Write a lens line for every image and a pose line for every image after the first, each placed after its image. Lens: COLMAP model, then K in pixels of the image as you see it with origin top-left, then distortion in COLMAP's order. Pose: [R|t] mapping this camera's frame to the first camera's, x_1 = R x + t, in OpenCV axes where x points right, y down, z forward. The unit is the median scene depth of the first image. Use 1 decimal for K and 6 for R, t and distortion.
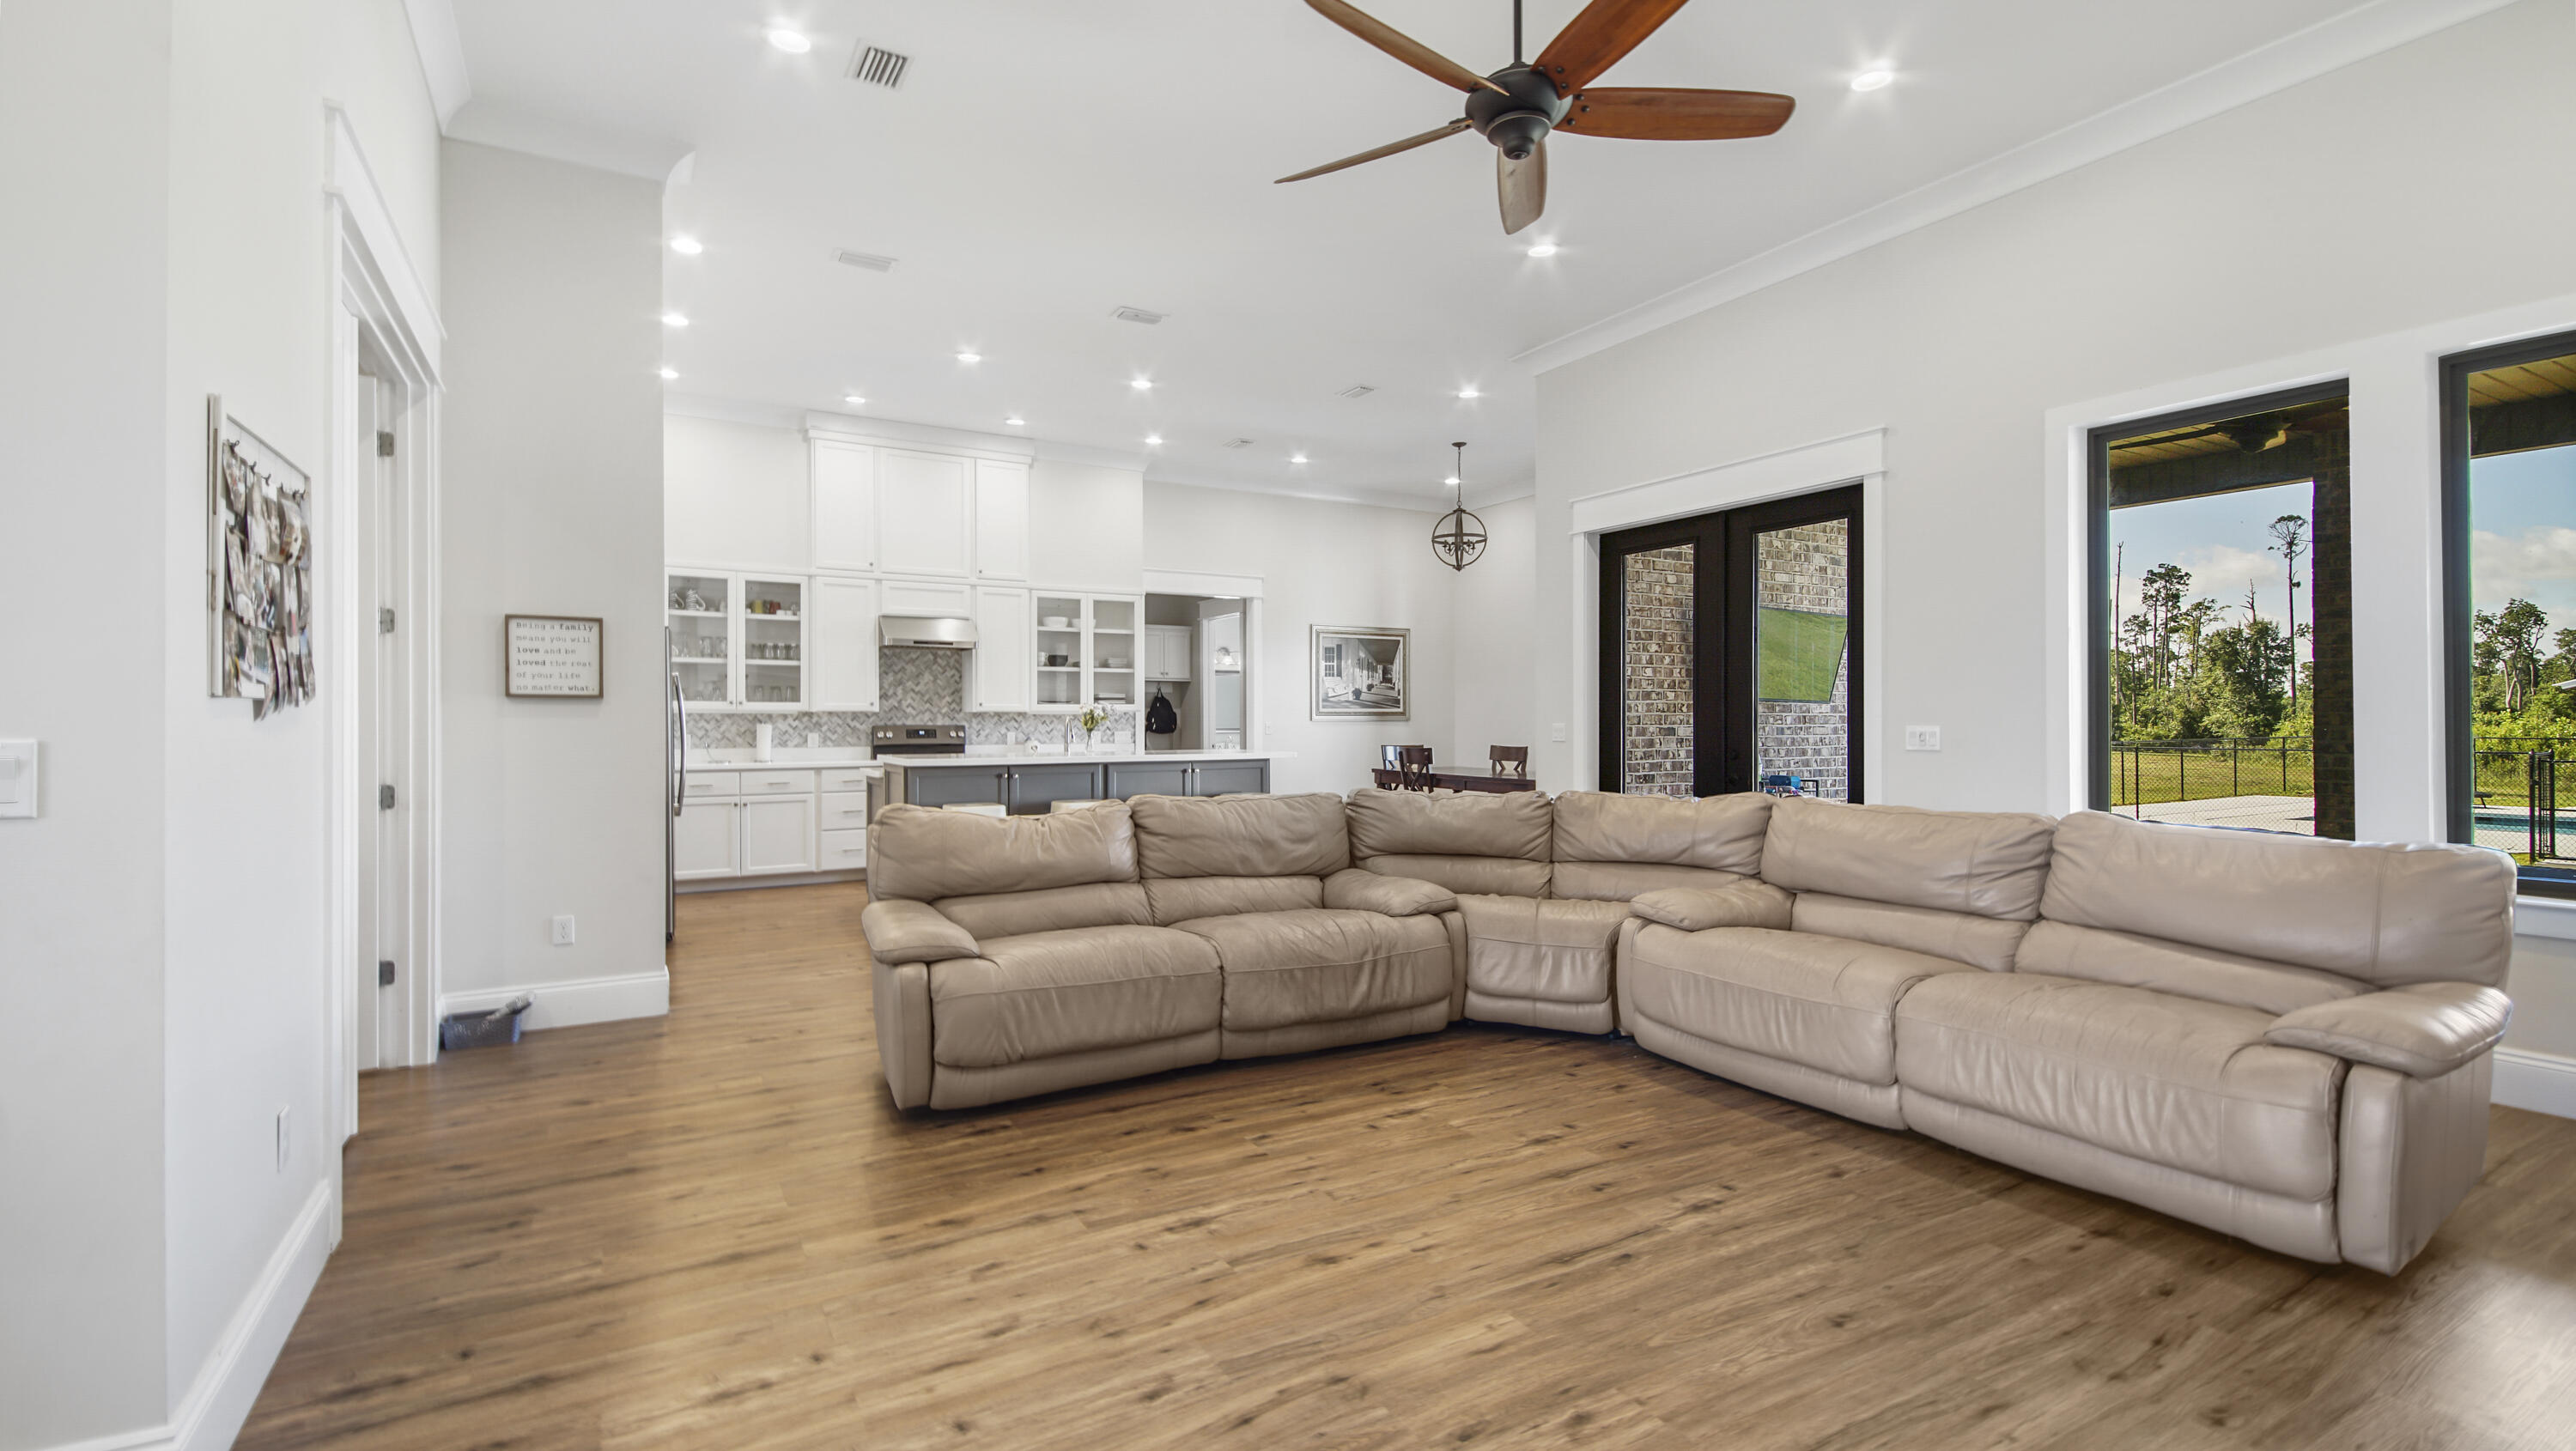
lens RADIAL K [[1159.0, 0, 1306.2], [0, 1159.0, 726.8], [0, 0, 1]] dist [0.019692, -0.000291]
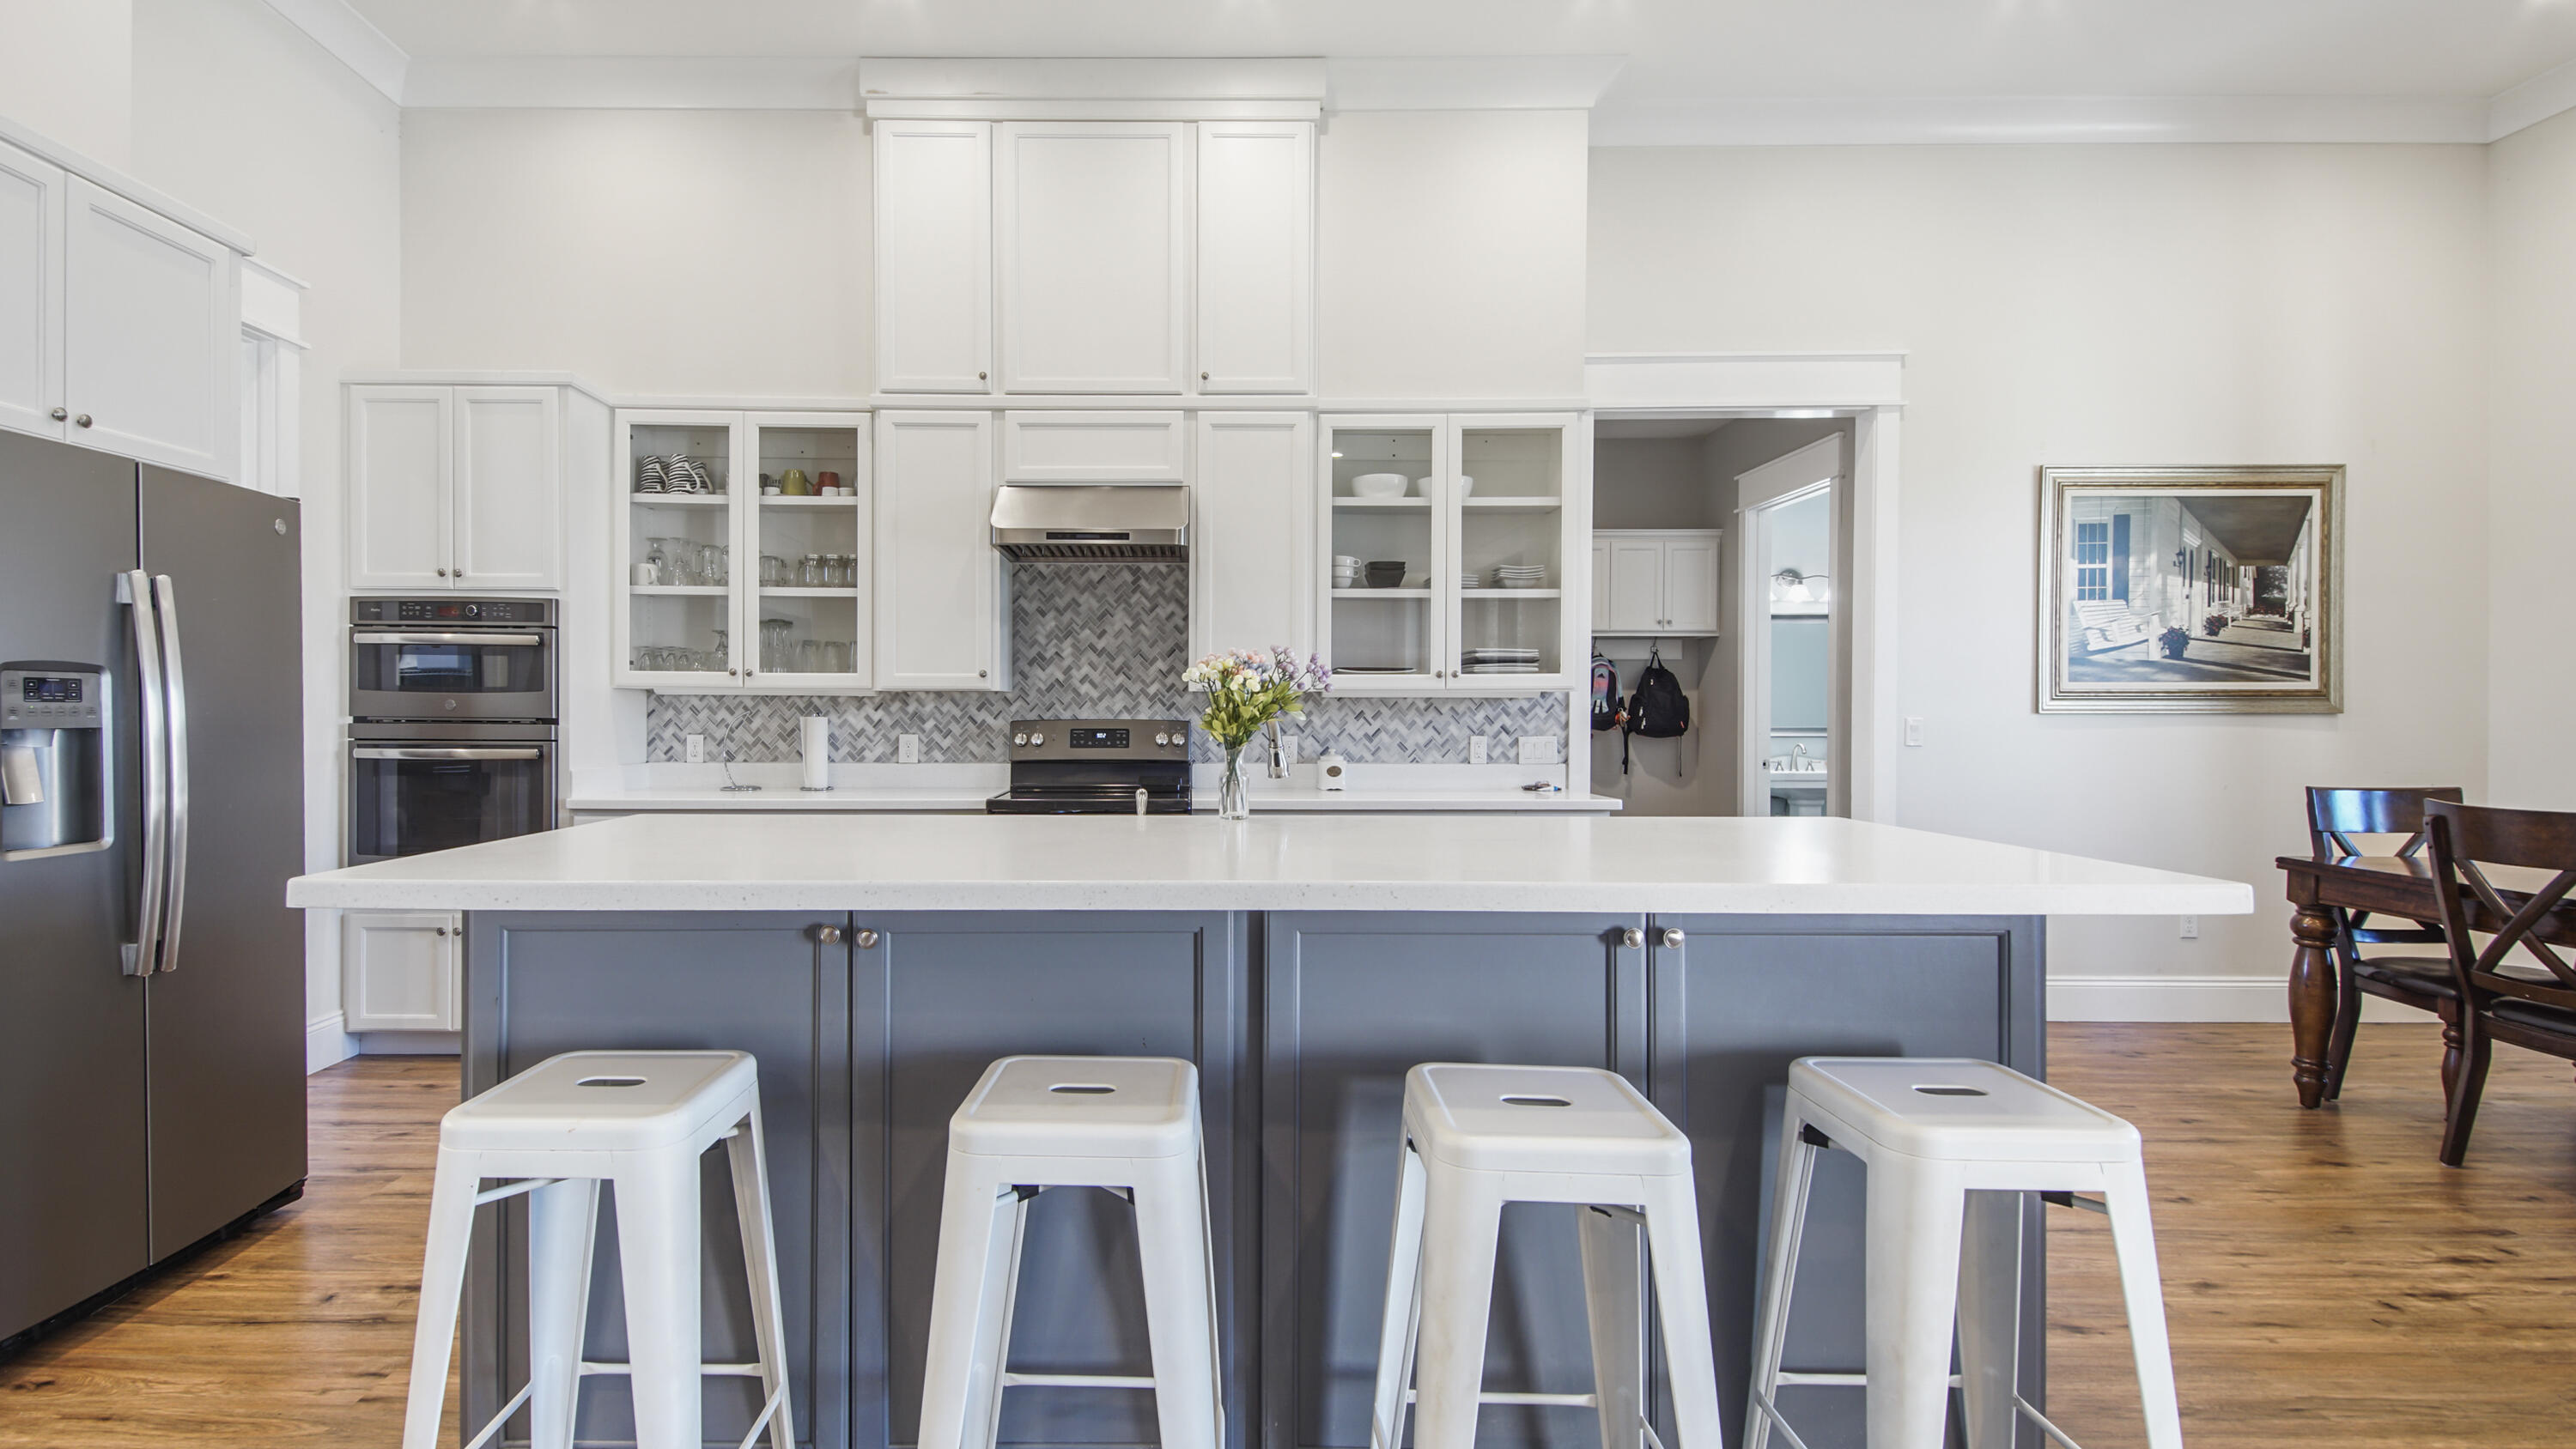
lens RADIAL K [[1158.9, 0, 1306.2], [0, 1158.9, 725.8], [0, 0, 1]] dist [0.019692, -0.000291]
pose [[0.896024, 0.008586, -0.443923, -0.045527], [-0.005799, 0.999954, 0.007636, -0.003086], [0.443968, -0.004268, 0.896032, 0.603429]]
